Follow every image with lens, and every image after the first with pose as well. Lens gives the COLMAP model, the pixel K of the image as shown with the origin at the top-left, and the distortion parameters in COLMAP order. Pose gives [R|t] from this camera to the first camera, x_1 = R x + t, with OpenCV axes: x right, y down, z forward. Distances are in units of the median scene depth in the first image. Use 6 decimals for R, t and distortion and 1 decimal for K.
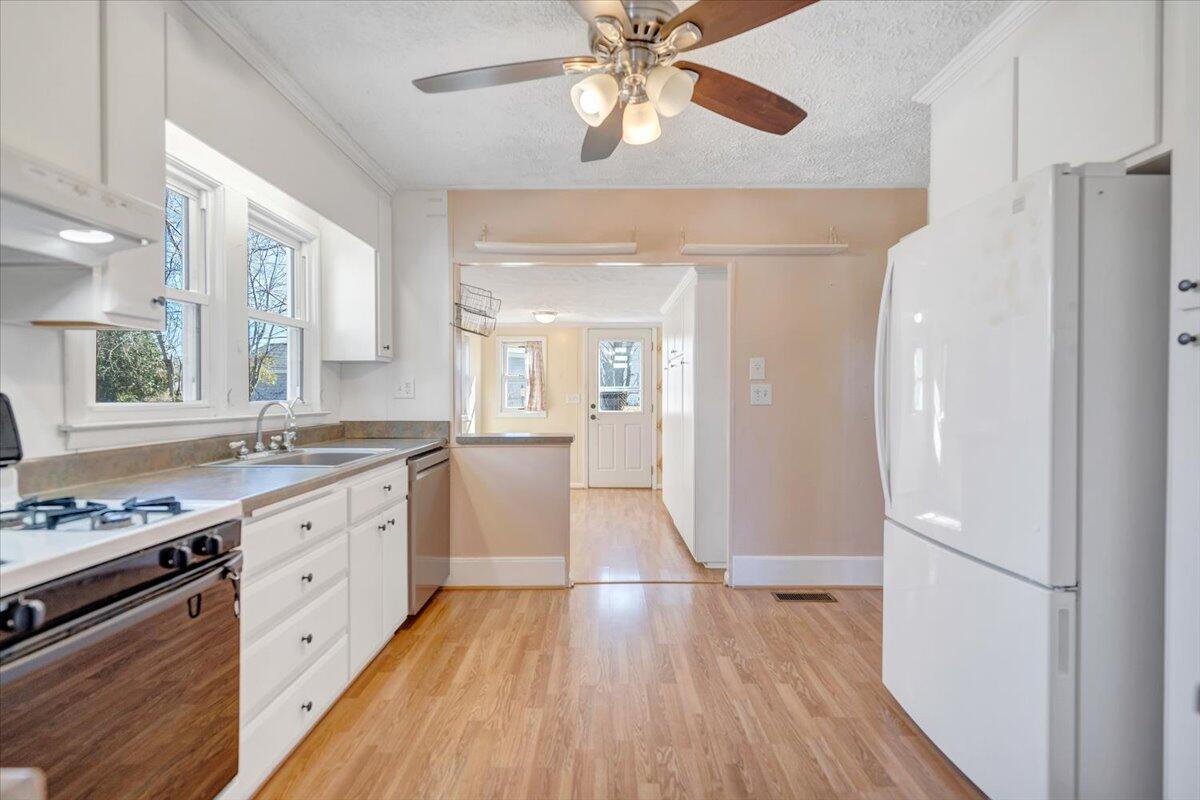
lens RADIAL K [[554.4, 0, 600.0], [0, 554.4, 400.0], [0, 0, 1]] dist [0.000445, 0.000090]
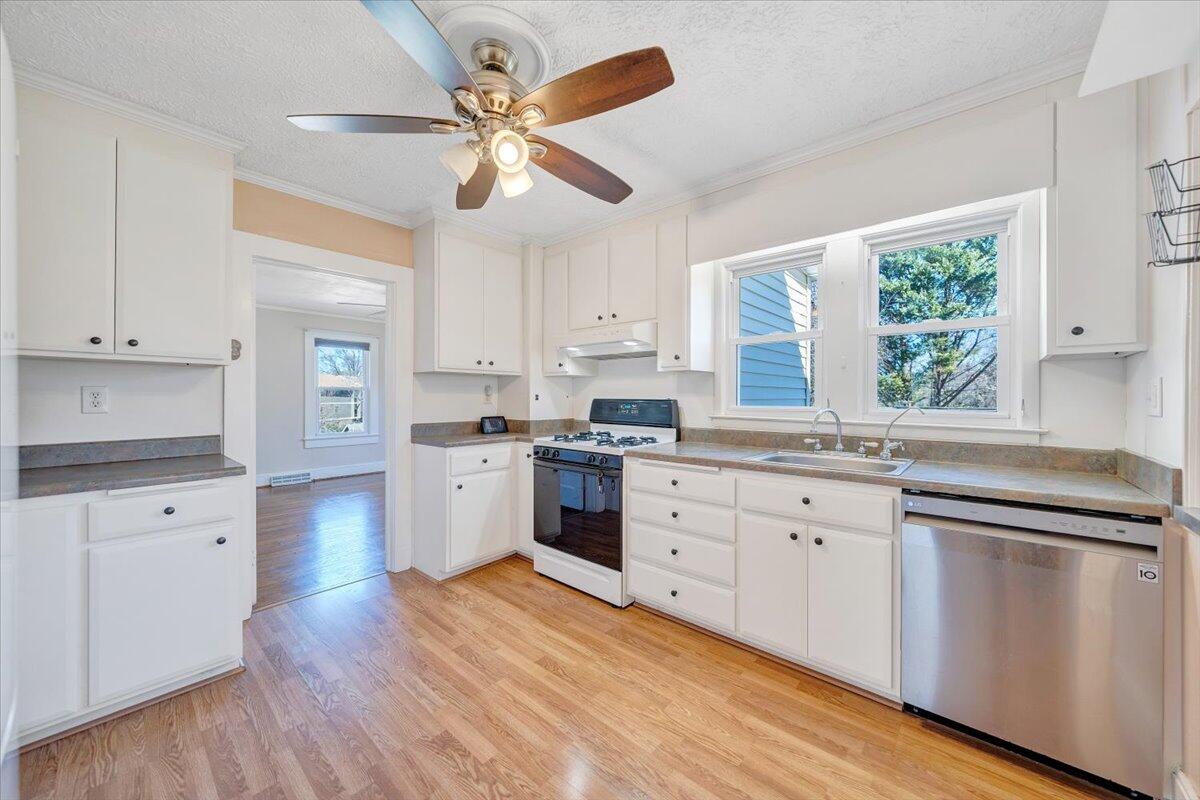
lens RADIAL K [[434.4, 0, 605.1], [0, 434.4, 400.1], [0, 0, 1]] dist [-0.007726, -0.000043]
pose [[-0.650335, 0.000416, -0.759647, 0.491783], [-0.017024, 0.999741, 0.015121, -0.025926], [0.759457, 0.022766, -0.650159, 1.427947]]
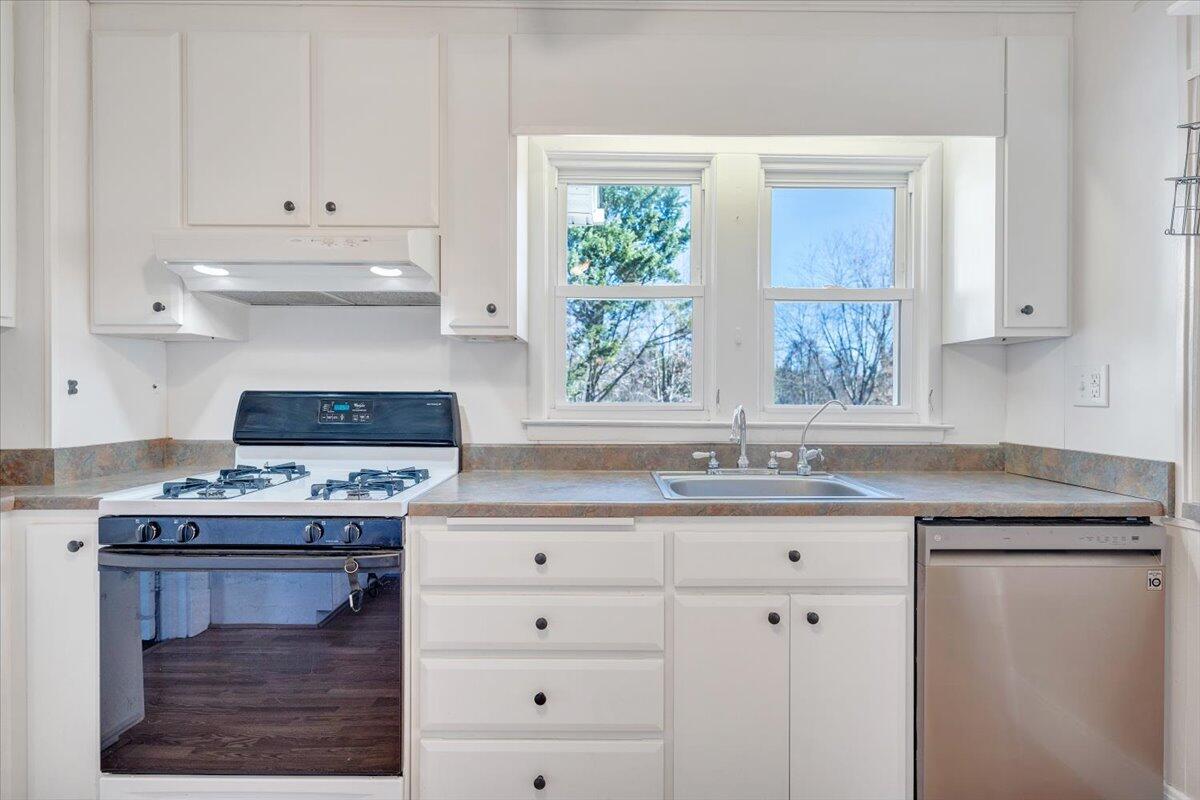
lens RADIAL K [[606.7, 0, 600.0], [0, 606.7, 400.0], [0, 0, 1]] dist [0.001912, 0.000464]
pose [[0.012864, 0.007380, -0.999890, 0.300680], [-0.017960, 0.999813, 0.007148, -0.008384], [0.999756, 0.017866, 0.012994, 0.913266]]
